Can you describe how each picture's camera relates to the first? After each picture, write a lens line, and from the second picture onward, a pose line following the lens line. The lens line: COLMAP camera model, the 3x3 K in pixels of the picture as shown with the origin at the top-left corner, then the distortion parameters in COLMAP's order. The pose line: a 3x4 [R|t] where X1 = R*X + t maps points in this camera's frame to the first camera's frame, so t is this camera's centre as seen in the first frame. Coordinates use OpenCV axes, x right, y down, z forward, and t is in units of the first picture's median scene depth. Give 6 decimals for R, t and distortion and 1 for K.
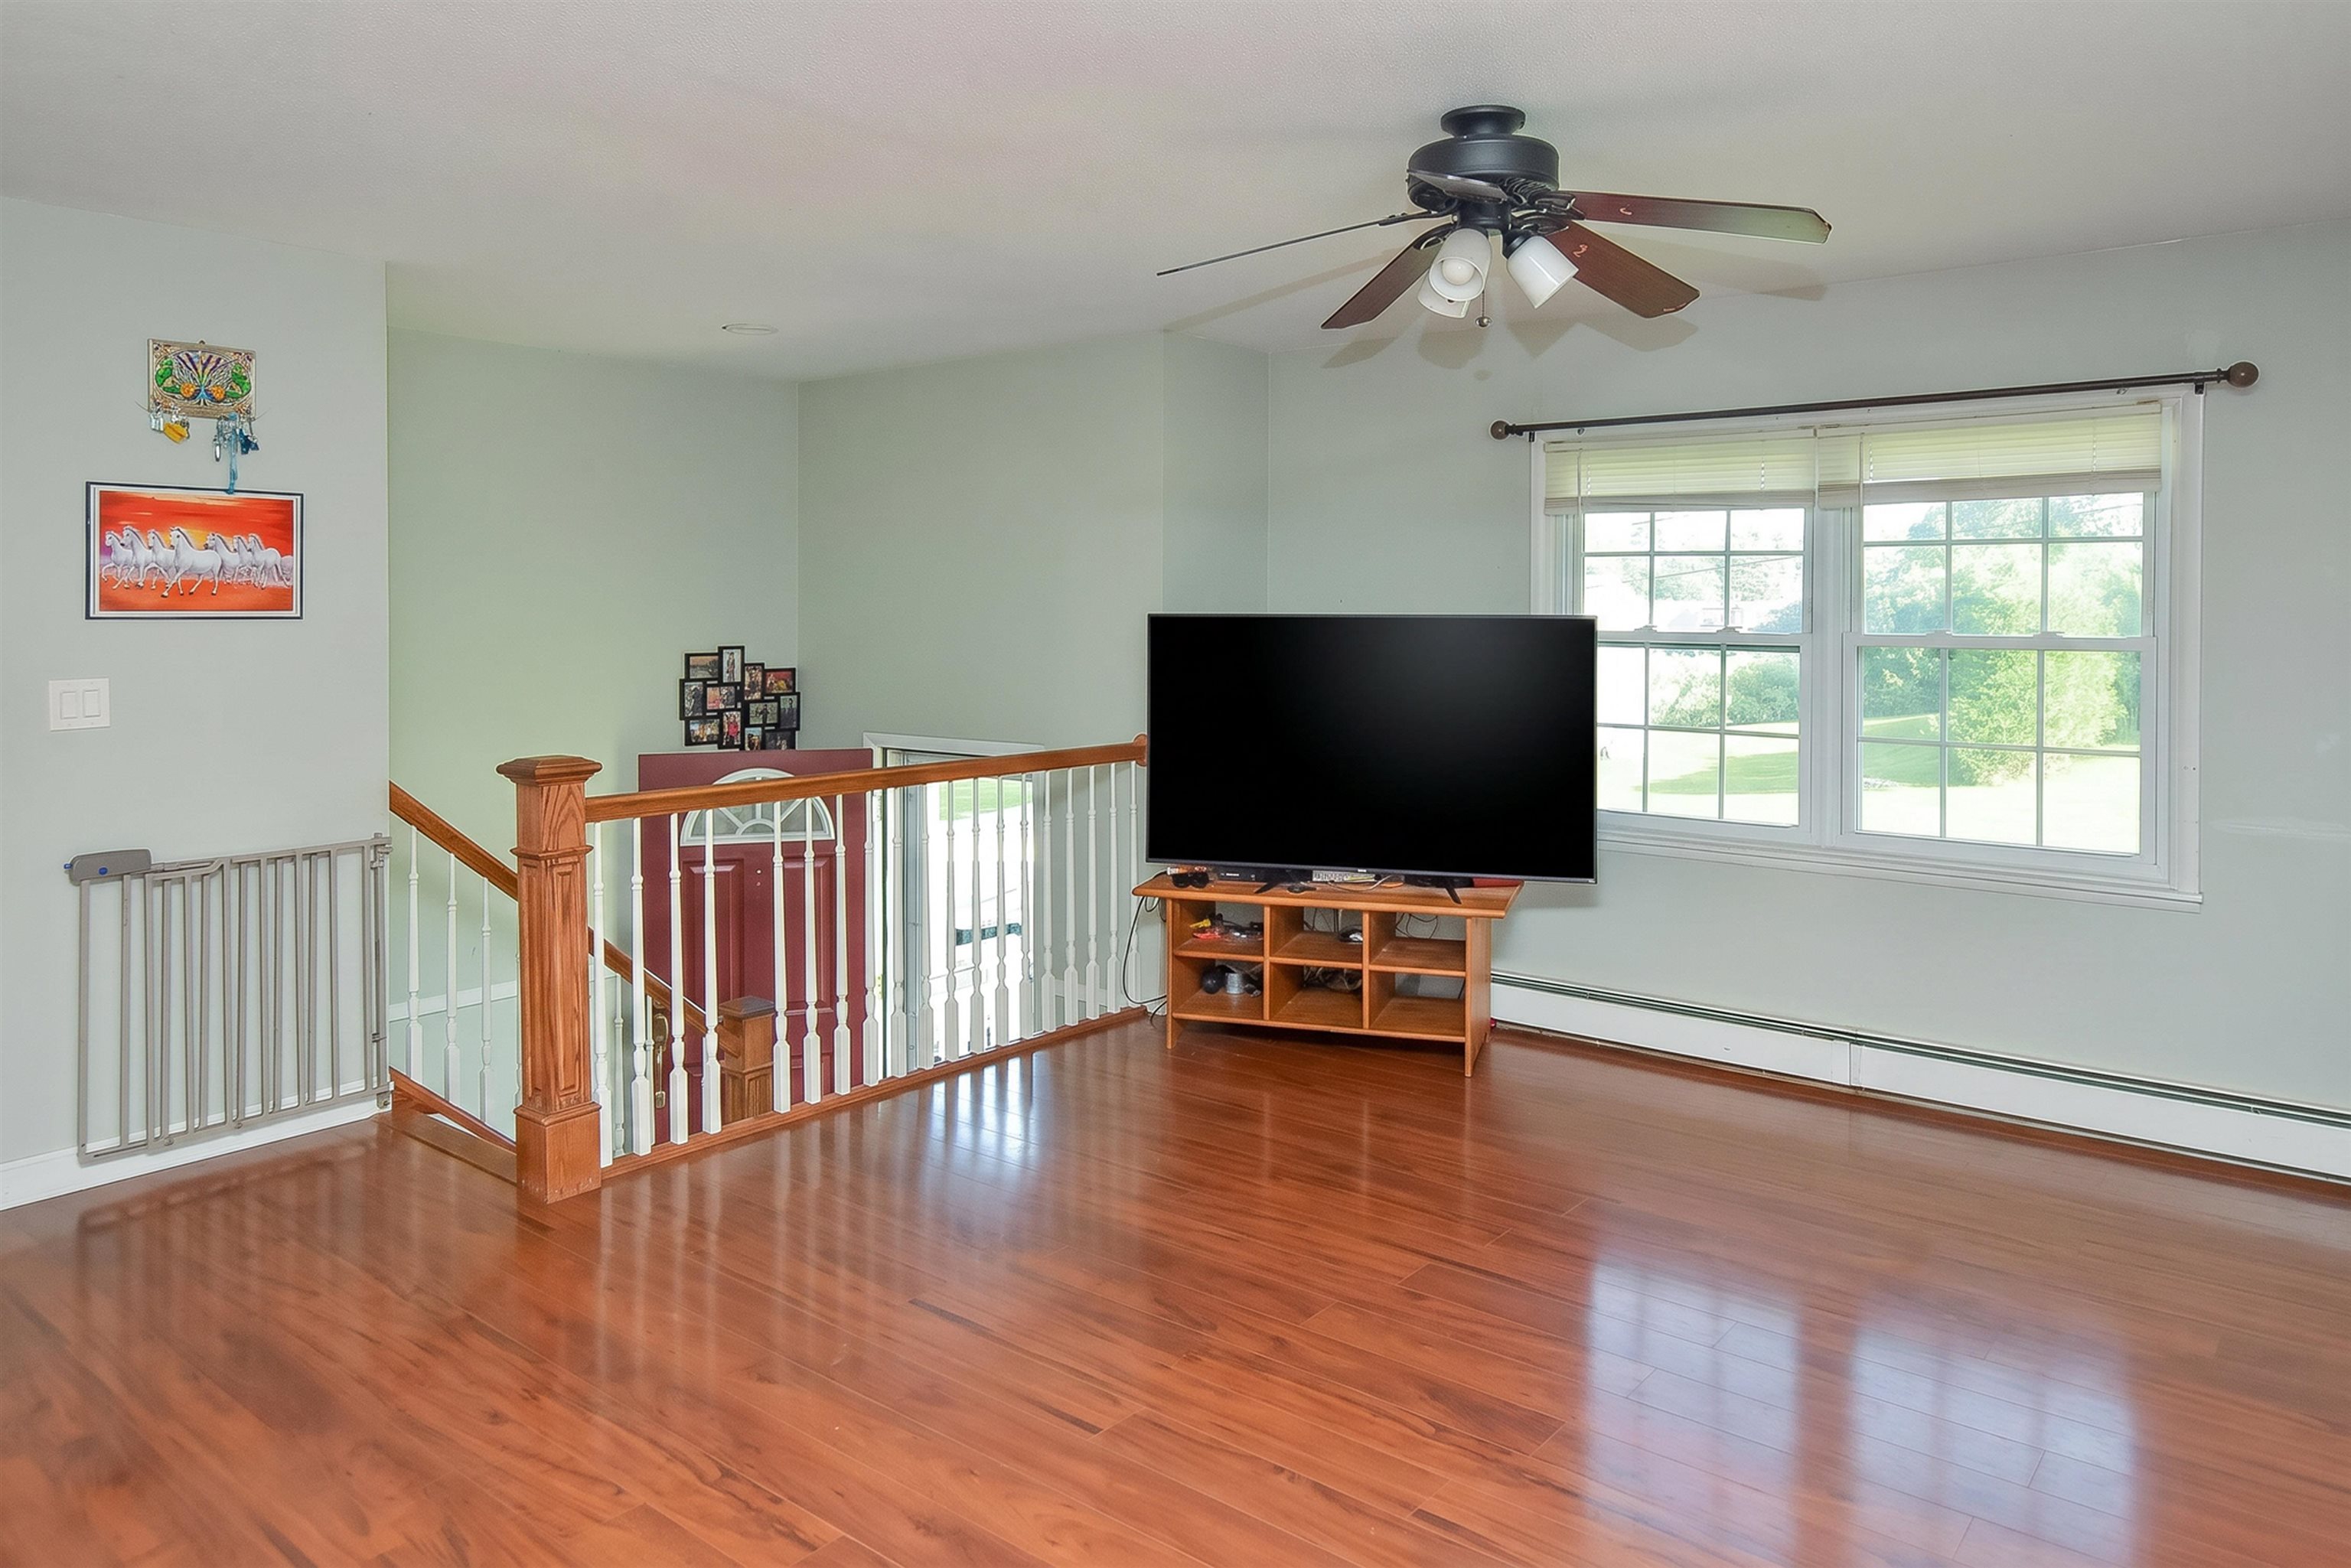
lens RADIAL K [[1527.2, 0, 1167.5], [0, 1527.2, 652.2], [0, 0, 1]] dist [0.020160, 0.000488]
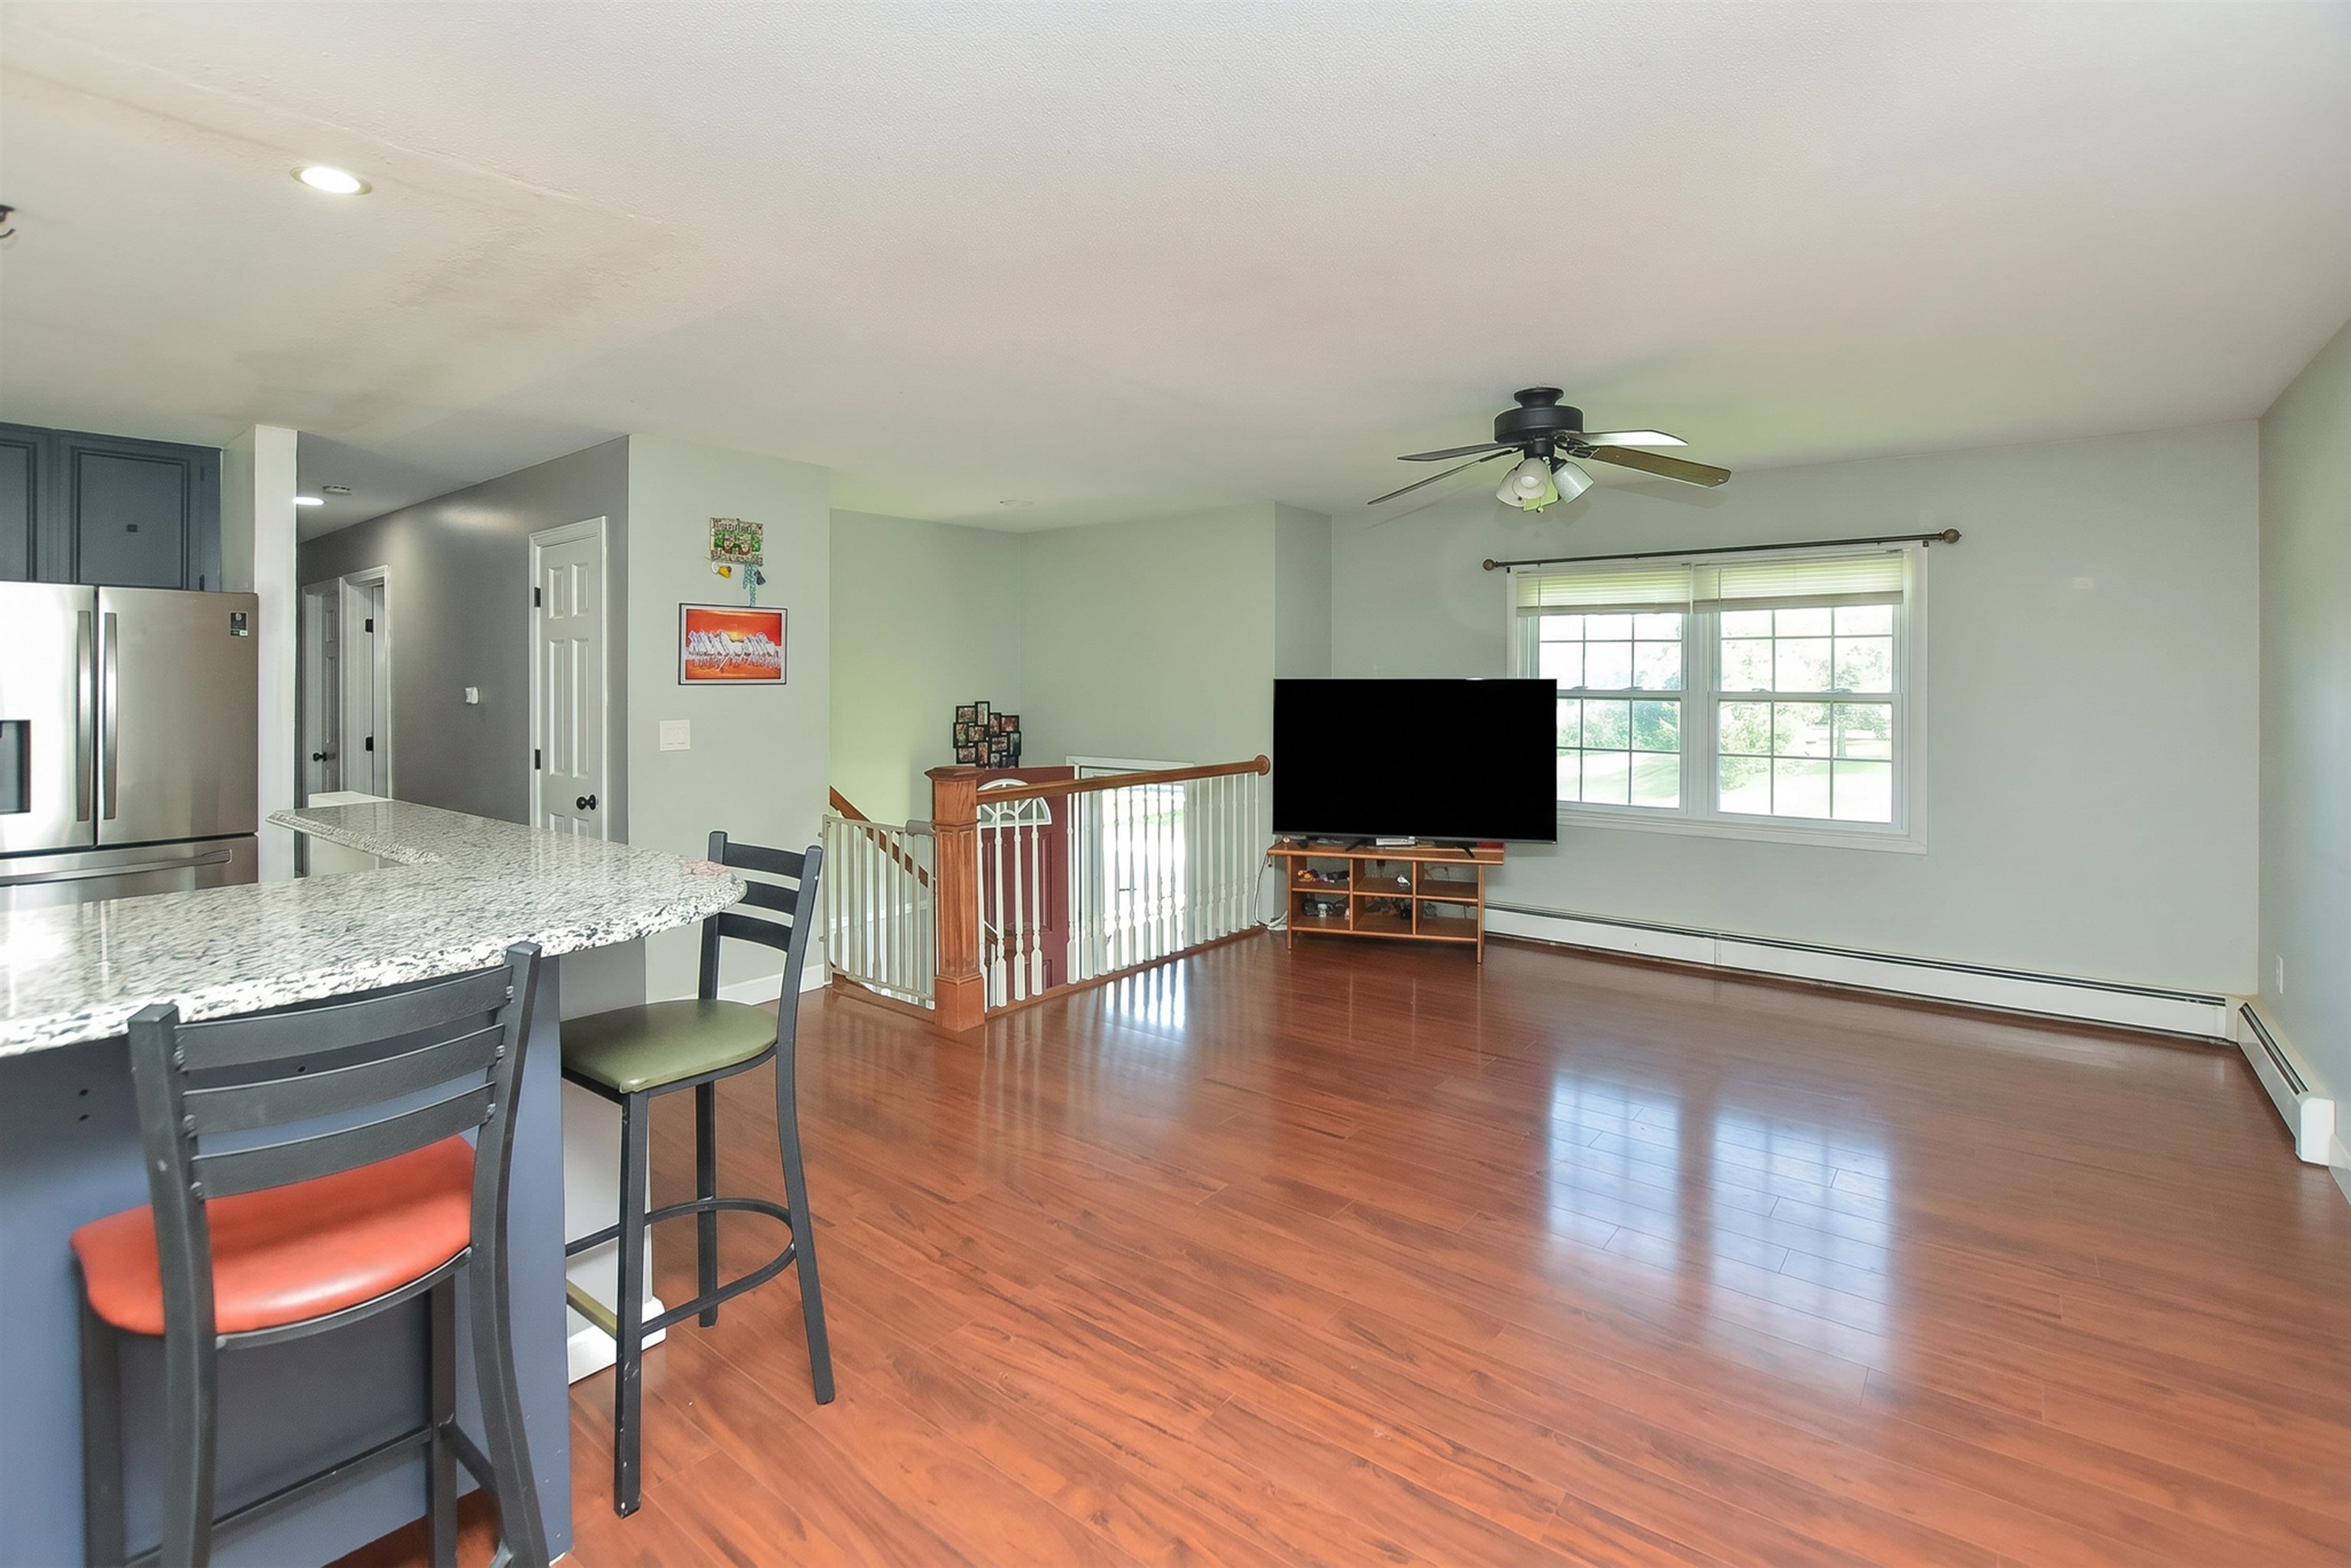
lens RADIAL K [[1046.8, 0, 1185.7], [0, 1046.8, 685.3], [0, 0, 1]] dist [0.000388, -0.000104]
pose [[0.999950, -0.004560, 0.008903, -0.114382], [0.004755, 0.999748, -0.021959, 0.004926], [-0.008801, 0.022001, 0.999719, -0.103887]]
